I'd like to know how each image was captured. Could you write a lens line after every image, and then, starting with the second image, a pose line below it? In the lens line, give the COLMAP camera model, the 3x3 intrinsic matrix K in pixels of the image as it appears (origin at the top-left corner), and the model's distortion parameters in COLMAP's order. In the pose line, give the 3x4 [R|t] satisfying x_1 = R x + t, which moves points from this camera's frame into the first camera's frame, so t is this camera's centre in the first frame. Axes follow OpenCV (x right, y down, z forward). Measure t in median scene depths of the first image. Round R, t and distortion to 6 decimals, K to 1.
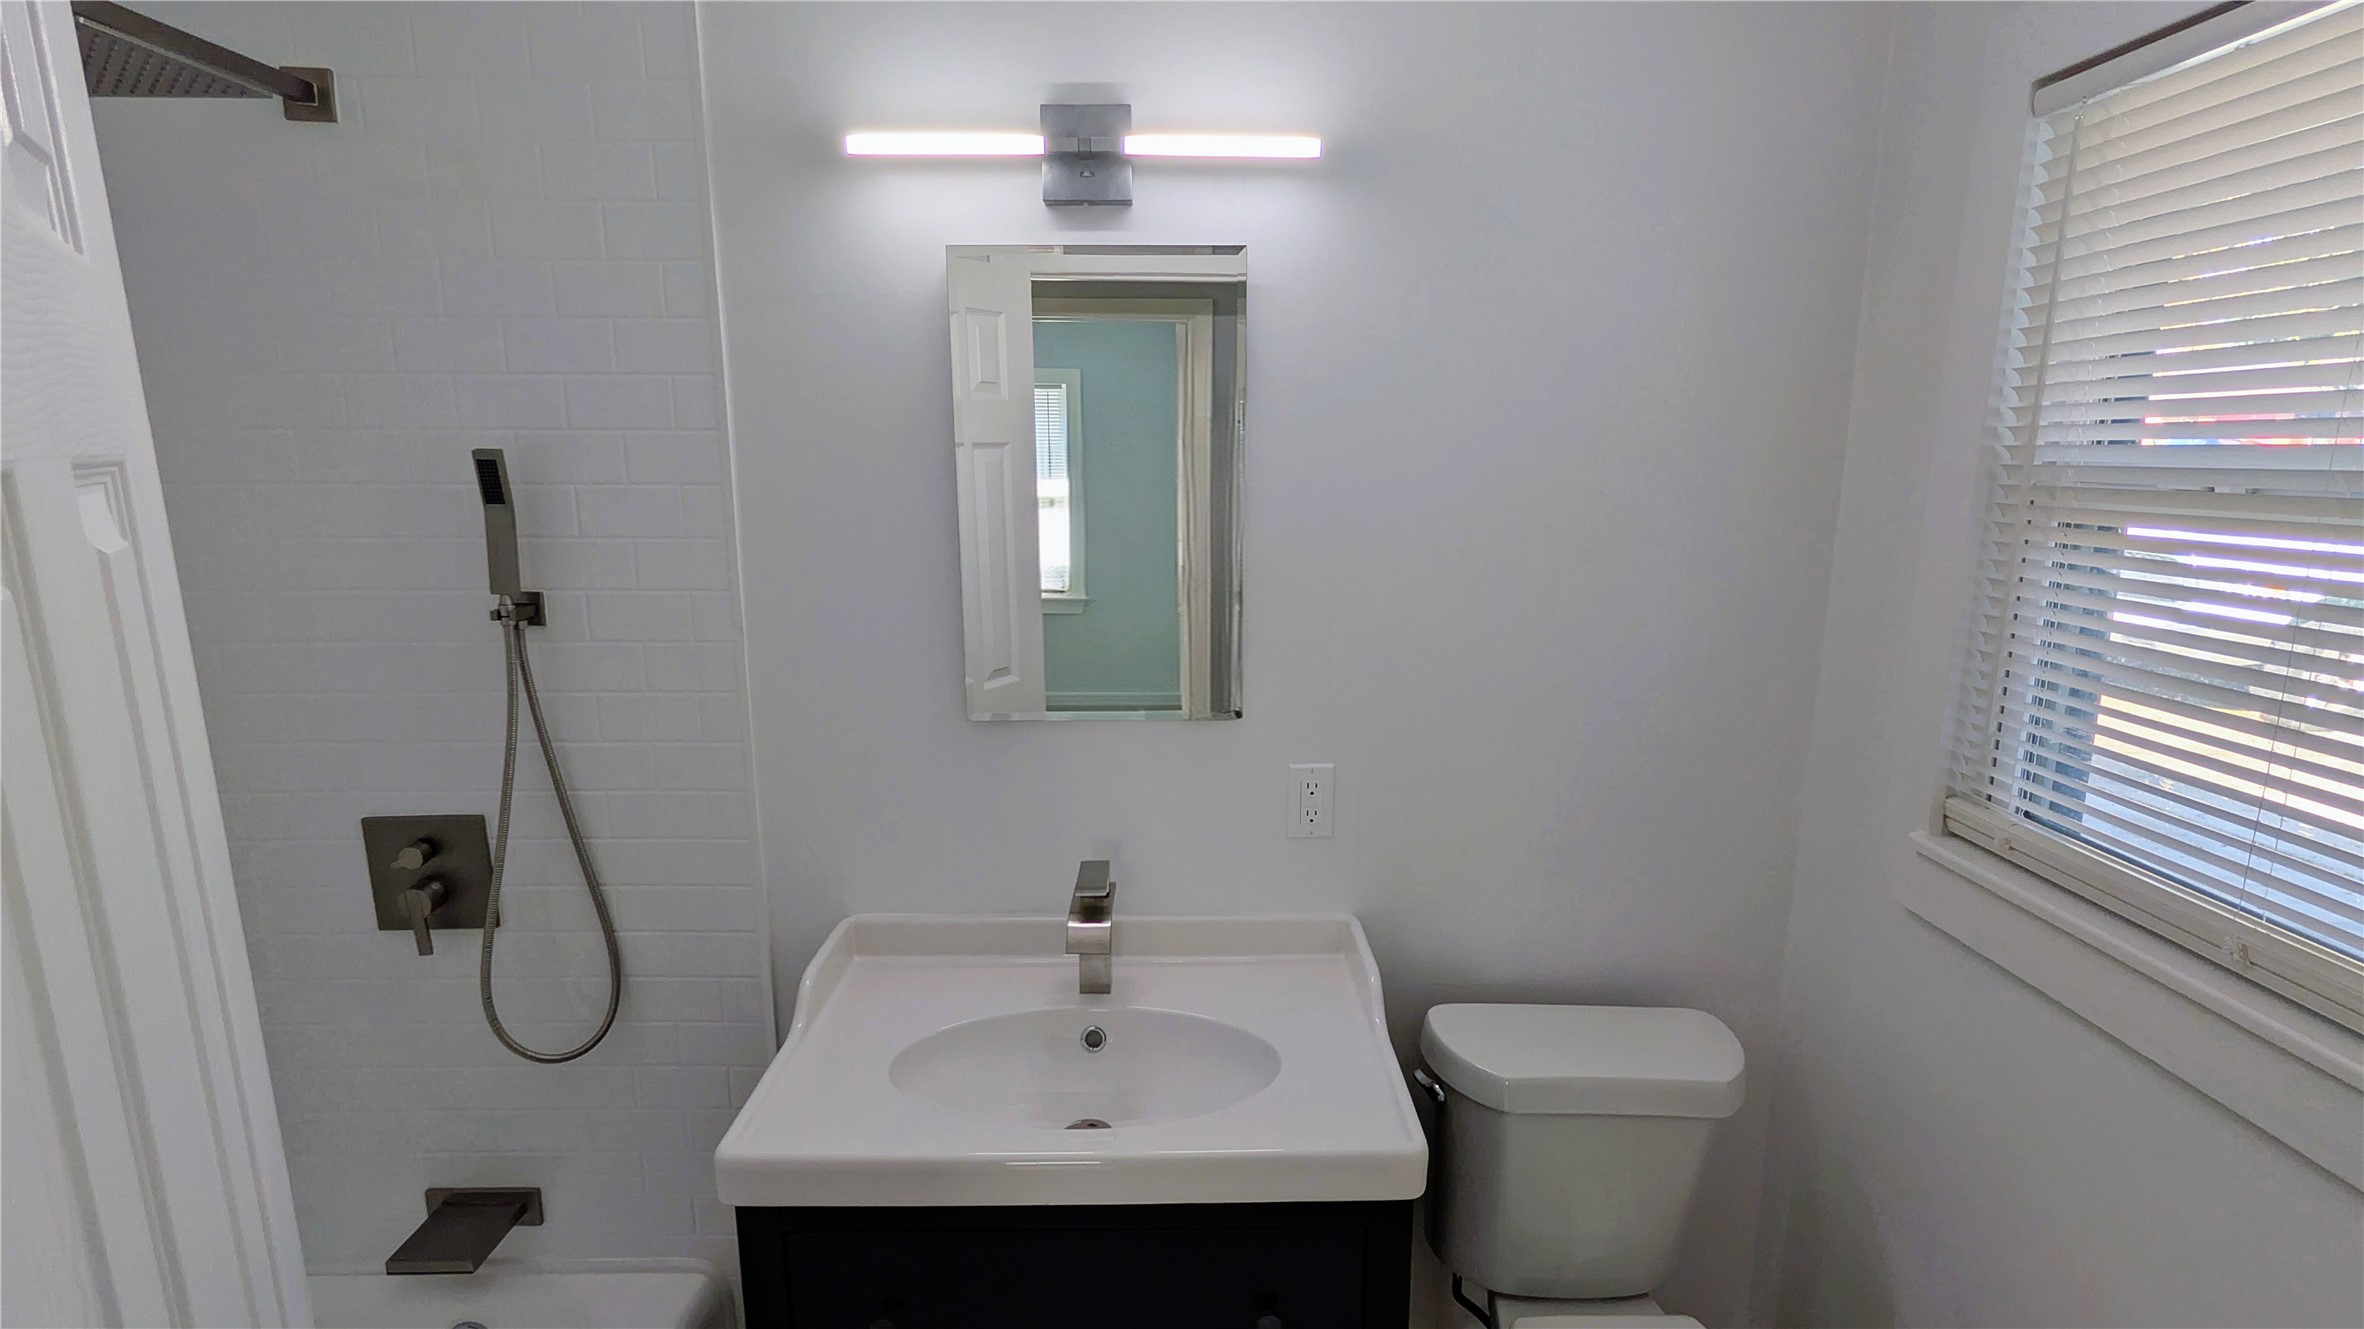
lens RADIAL K [[1121.9, 0, 1190.6], [0, 1121.9, 666.0], [0, 0, 1]] dist [-0.003562, -0.000423]
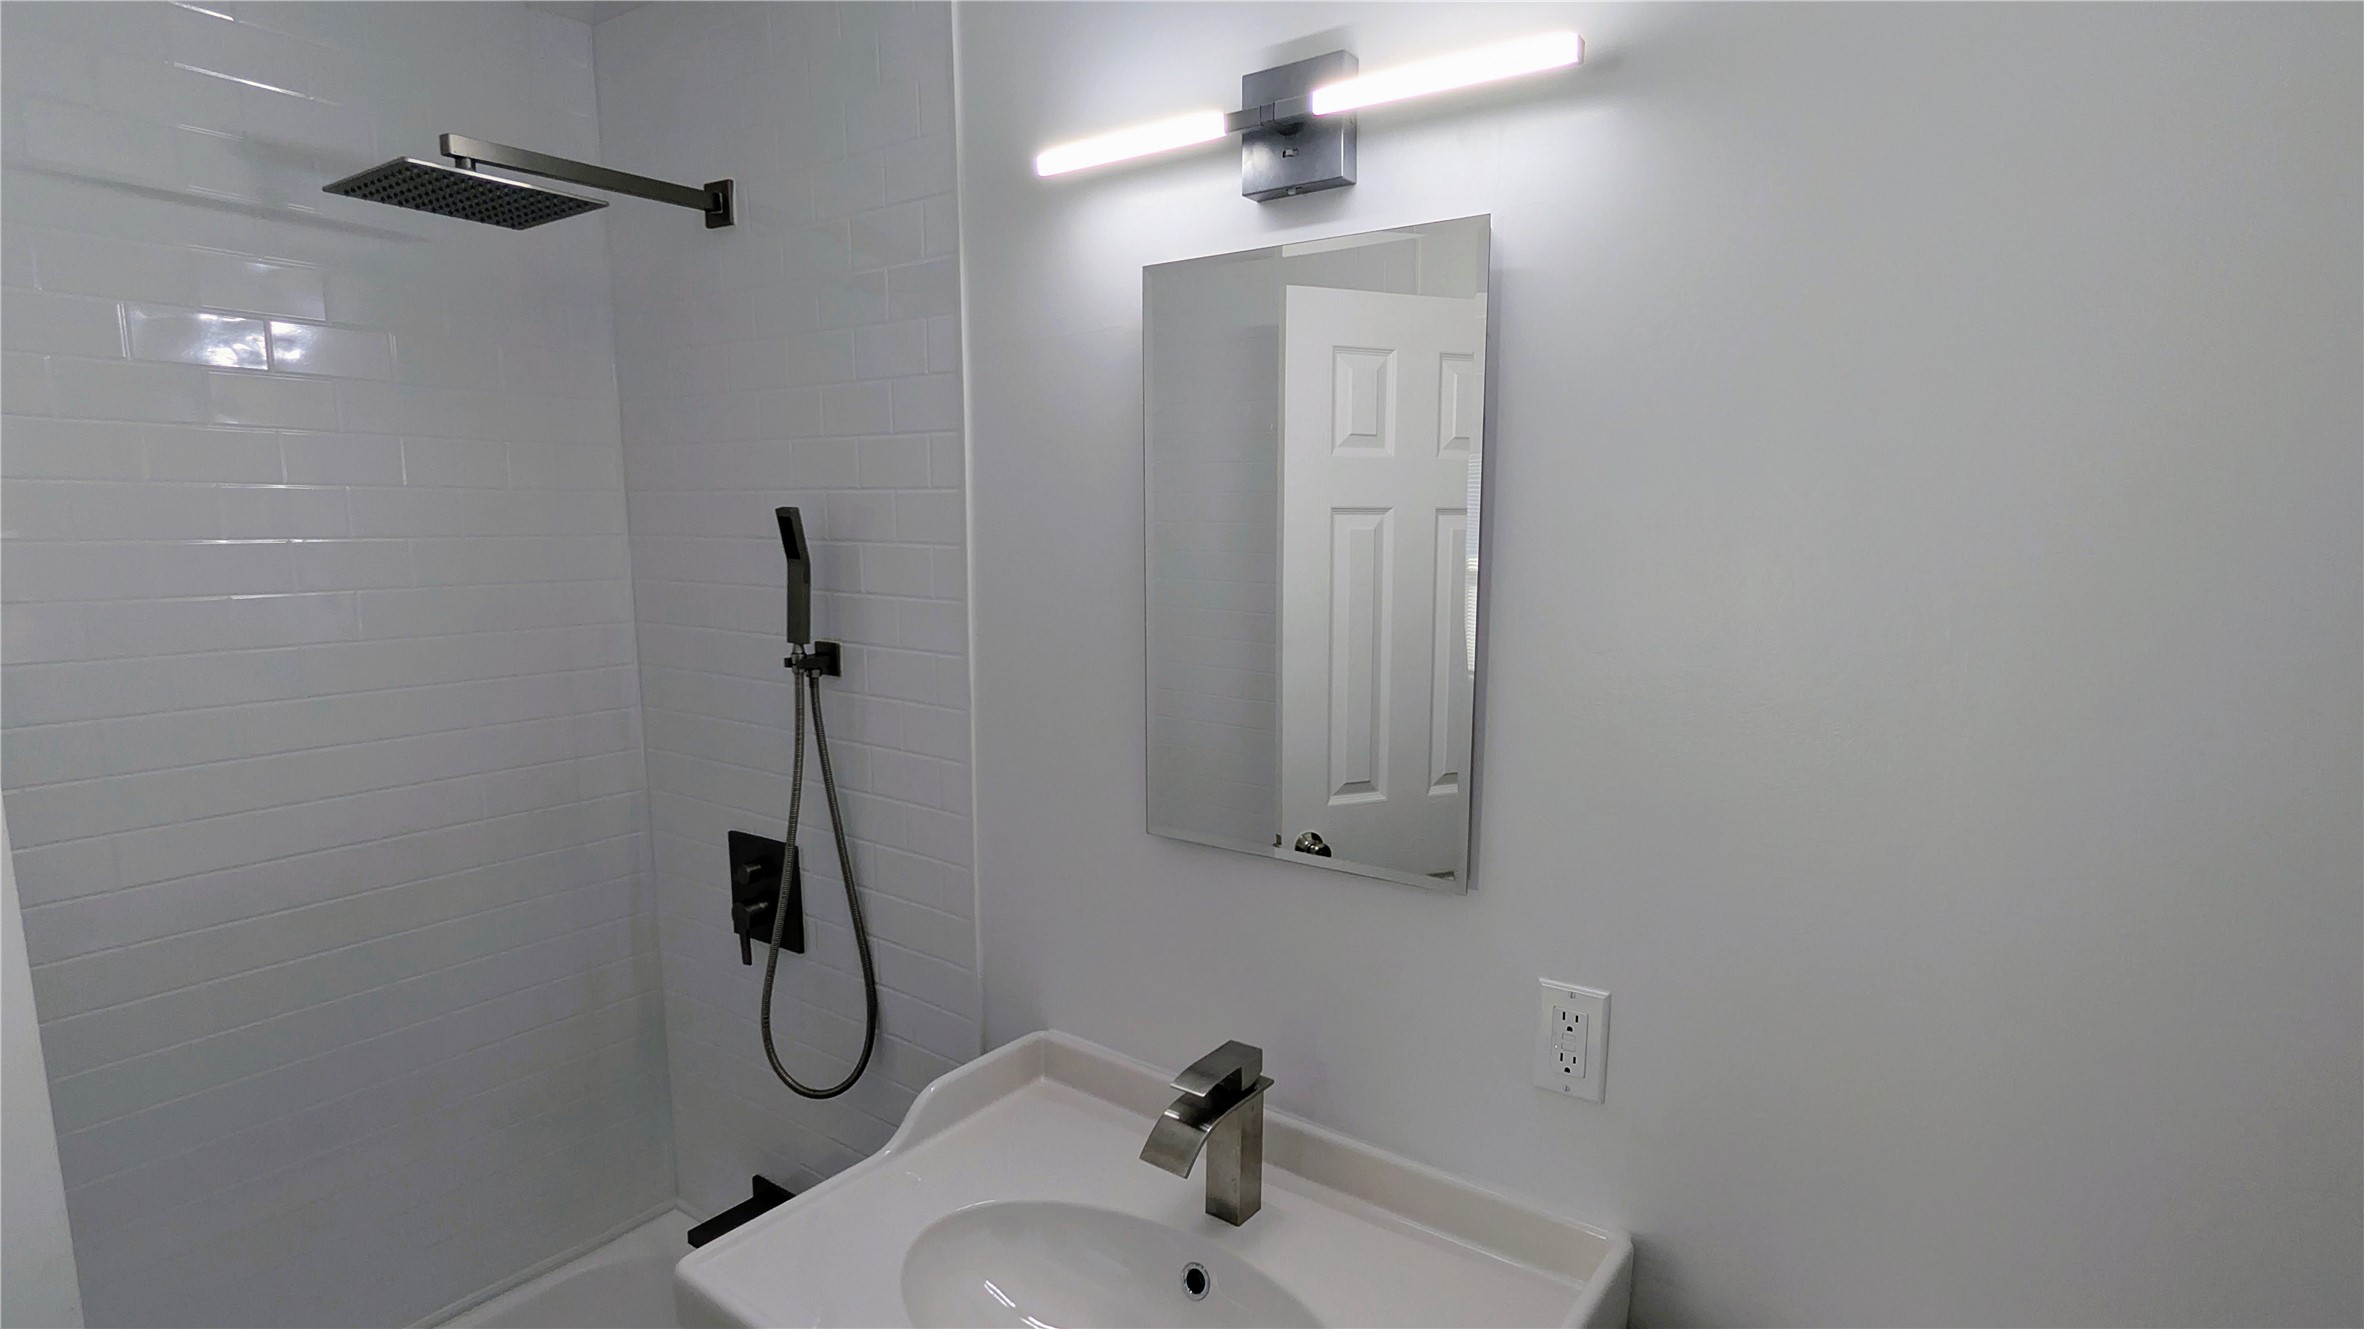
lens RADIAL K [[1210.5, 0, 1158.2], [0, 1210.5, 707.1], [0, 0, 1]] dist [0.000049, 0.001430]
pose [[0.783130, 0.100342, -0.613710, 0.356697], [-0.128667, 0.991686, -0.002045, -0.043946], [0.608402, 0.080566, 0.789529, 0.293415]]
